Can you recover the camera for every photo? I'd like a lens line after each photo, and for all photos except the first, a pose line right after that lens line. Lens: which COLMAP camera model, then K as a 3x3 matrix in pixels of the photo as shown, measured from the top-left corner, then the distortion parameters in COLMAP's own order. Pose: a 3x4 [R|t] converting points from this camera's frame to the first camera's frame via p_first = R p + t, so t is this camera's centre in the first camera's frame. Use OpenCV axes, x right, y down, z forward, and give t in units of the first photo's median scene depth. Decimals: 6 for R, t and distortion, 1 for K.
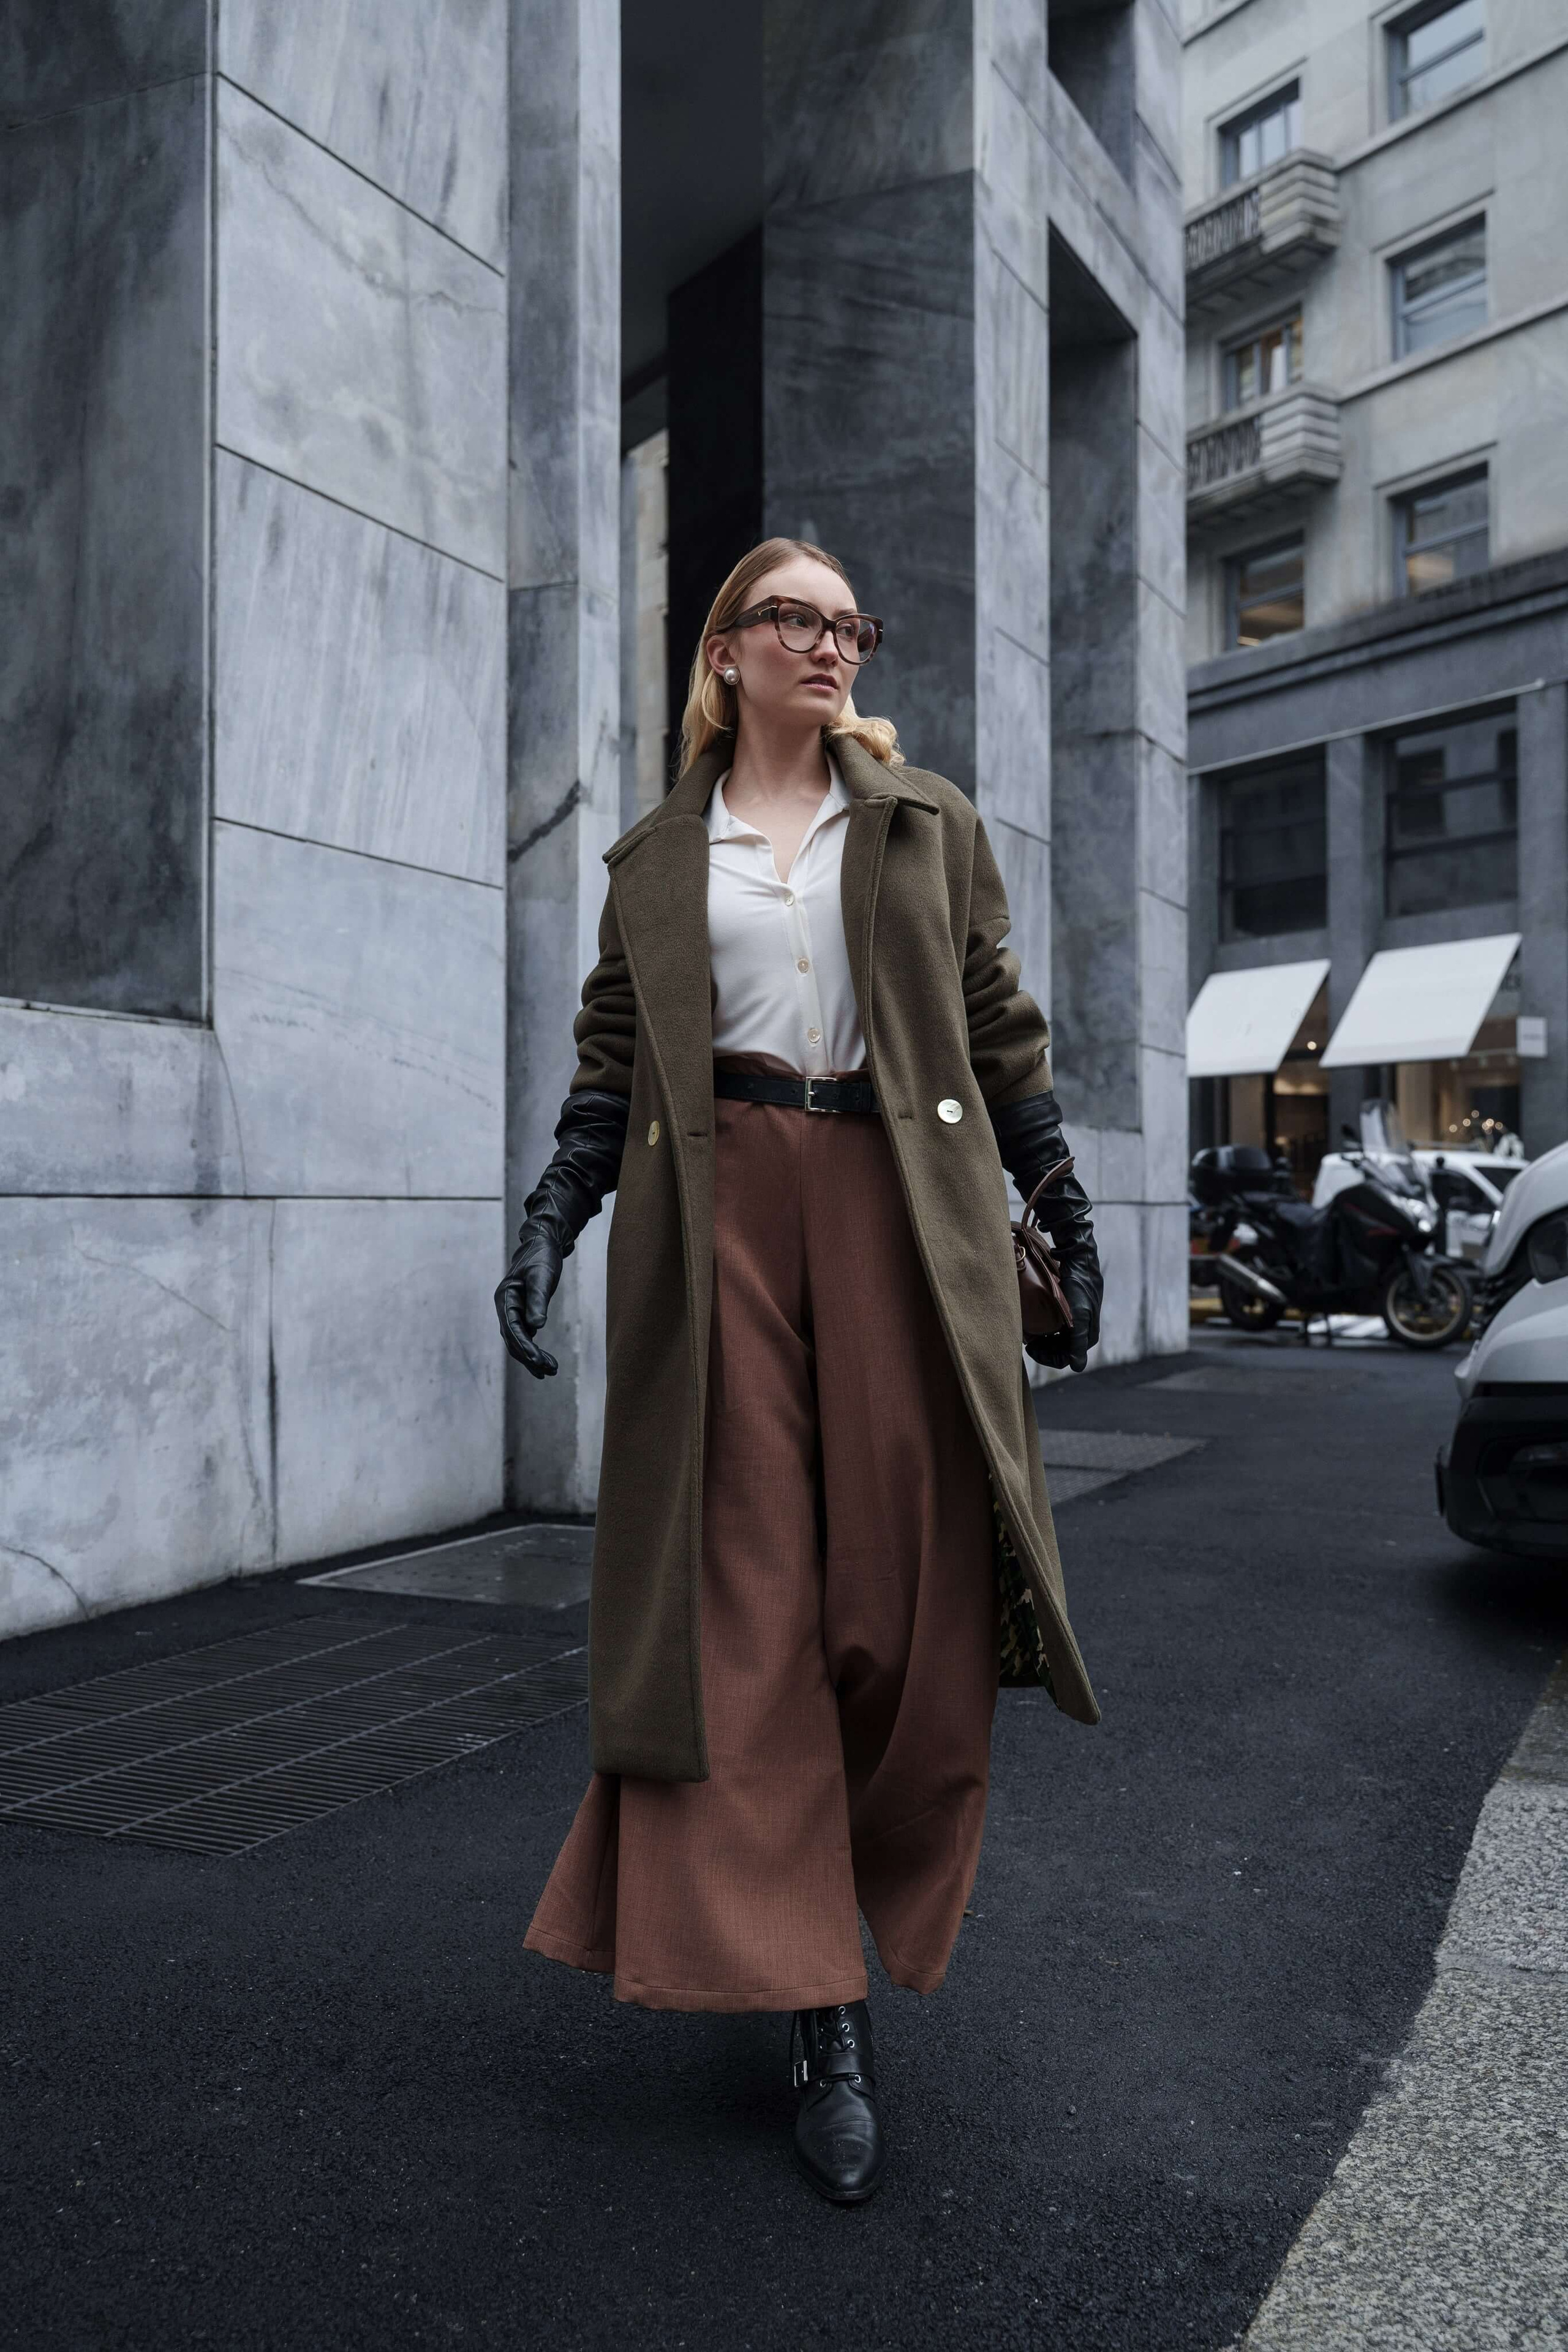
lens RADIAL K [[2103.4, 0, 694.8], [0, 2103.4, 1171.9], [0, 0, 1]] dist [-0.003975, -0.003233]
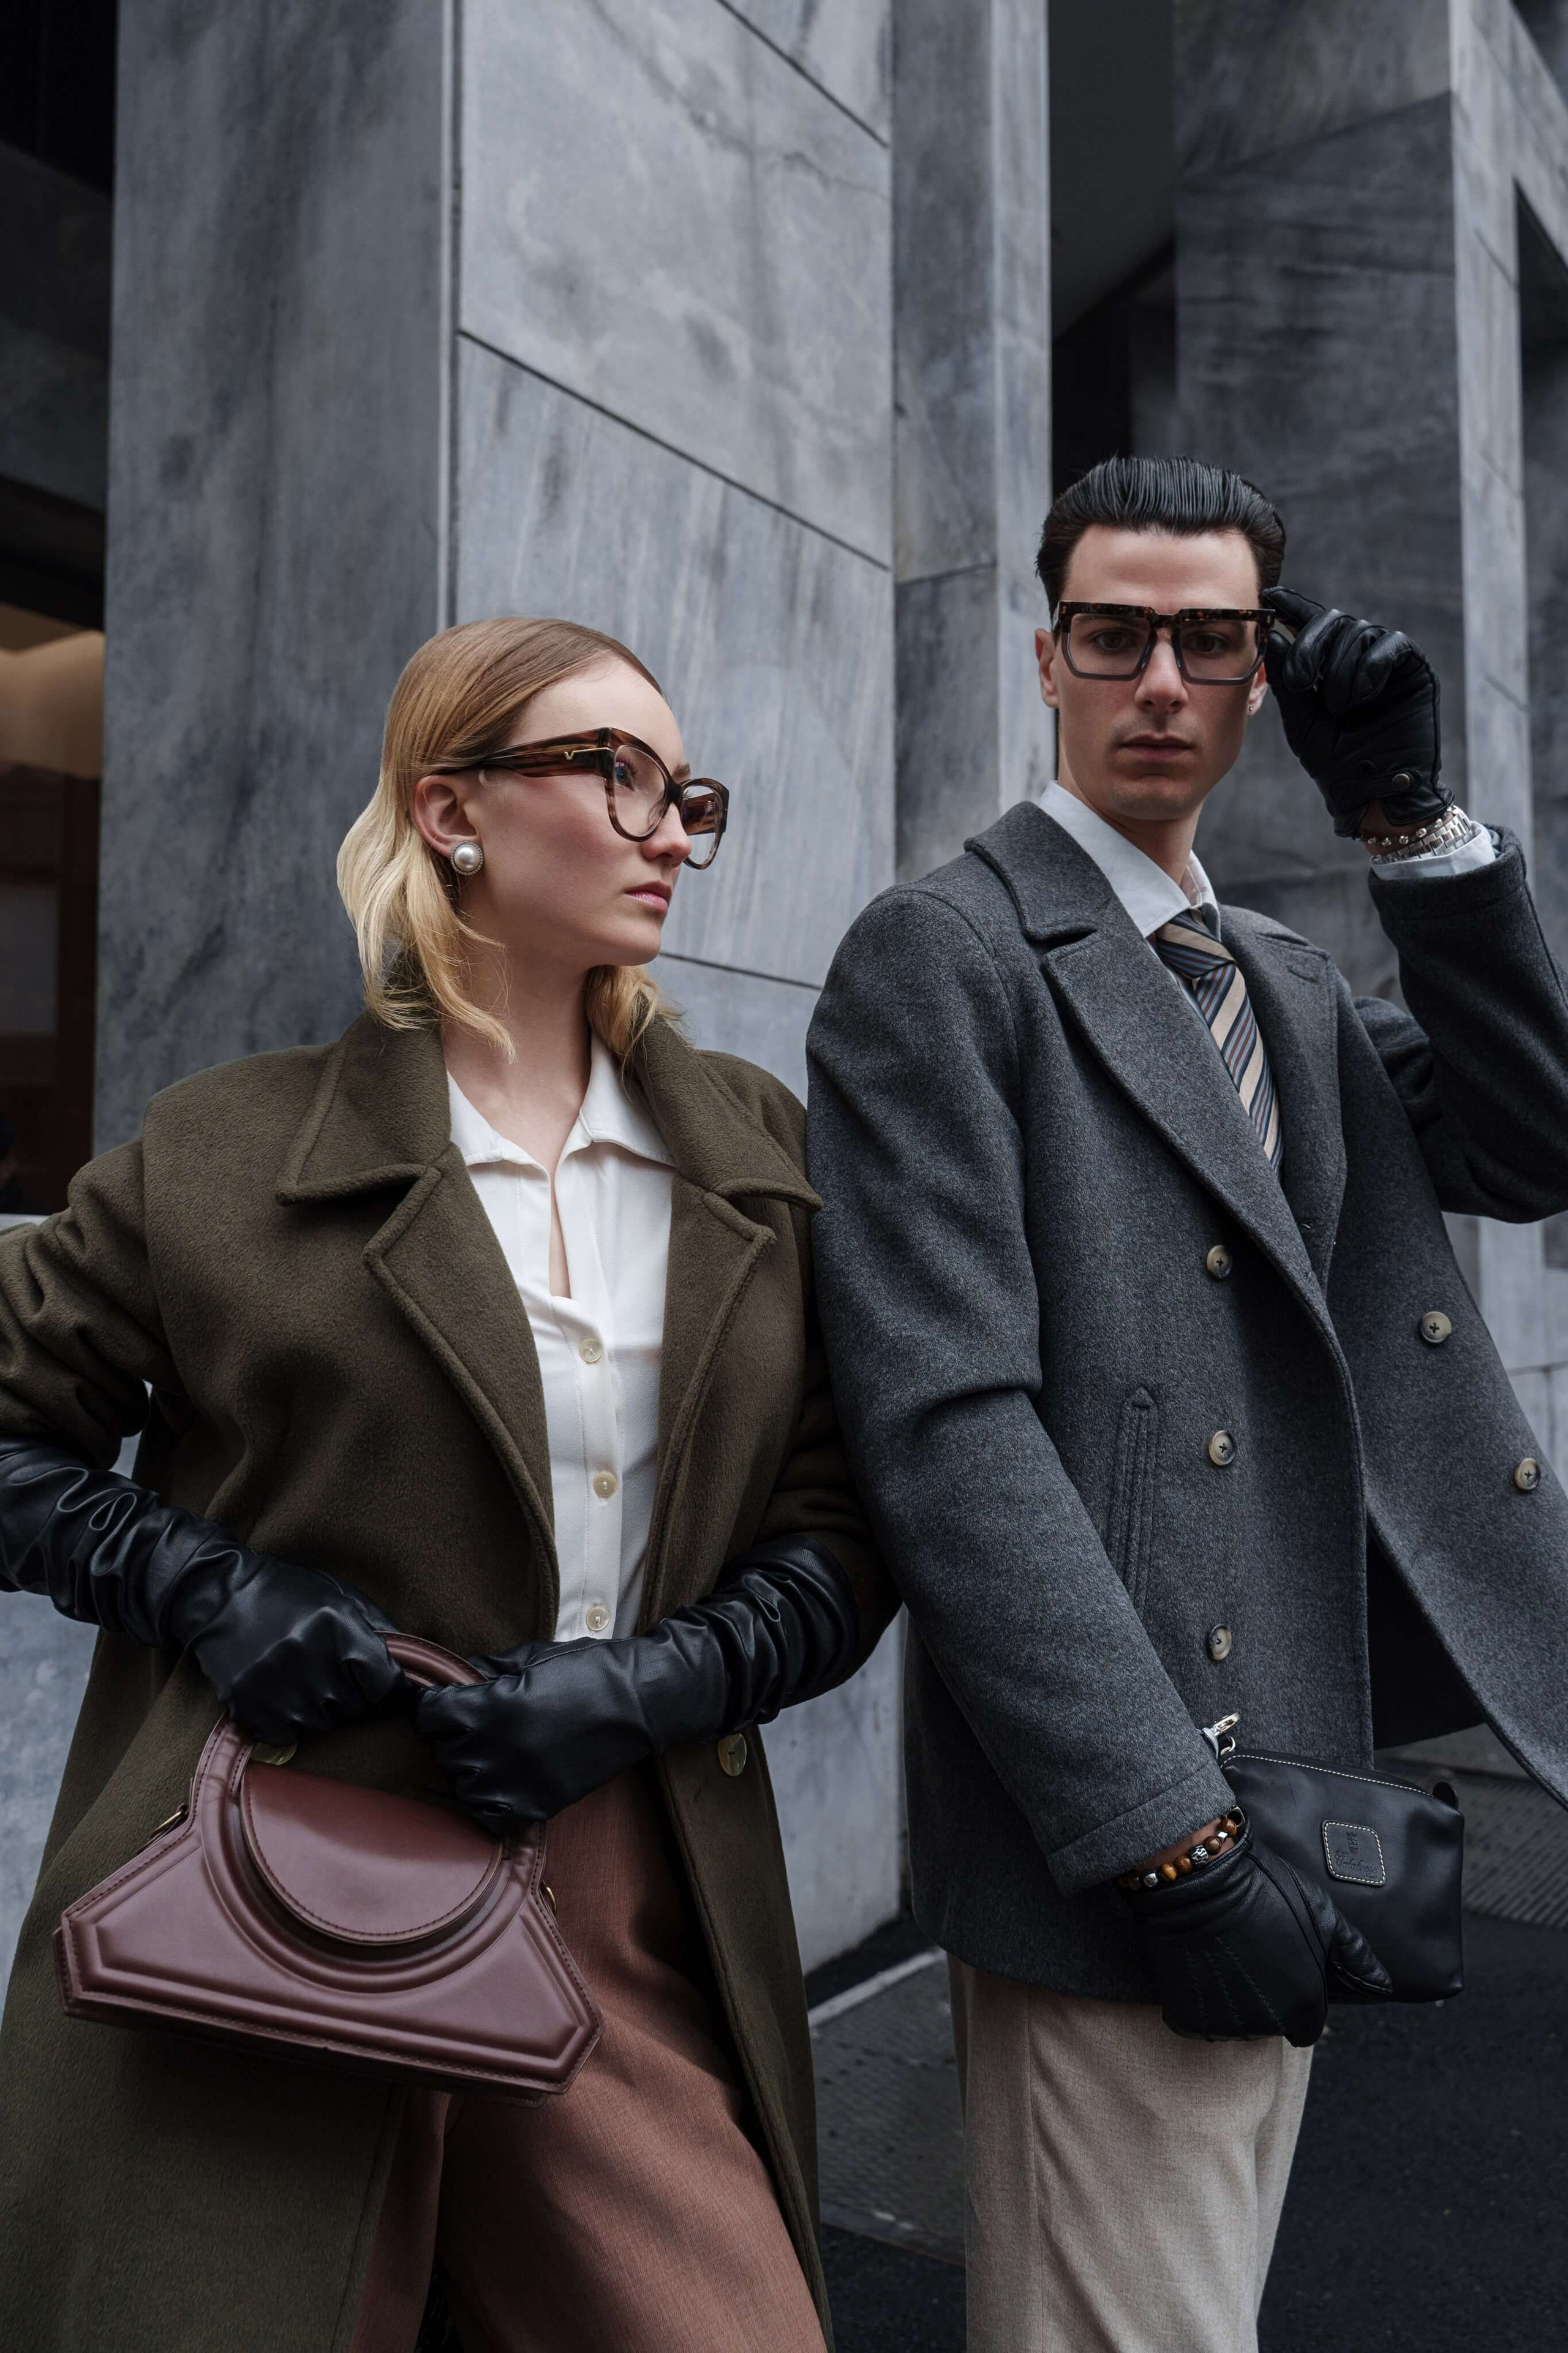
lens RADIAL K [[2104.4, 0, 694.8], [0, 2104.4, 1172.4], [0, 0, 1]] dist [-0.003975, -0.003233]
pose [[0.986687, -0.009879, -0.162329, -0.045452], [0.002061, 0.998833, -0.048257, -0.048154], [0.162616, 0.047279, 0.985556, 0.322857]]
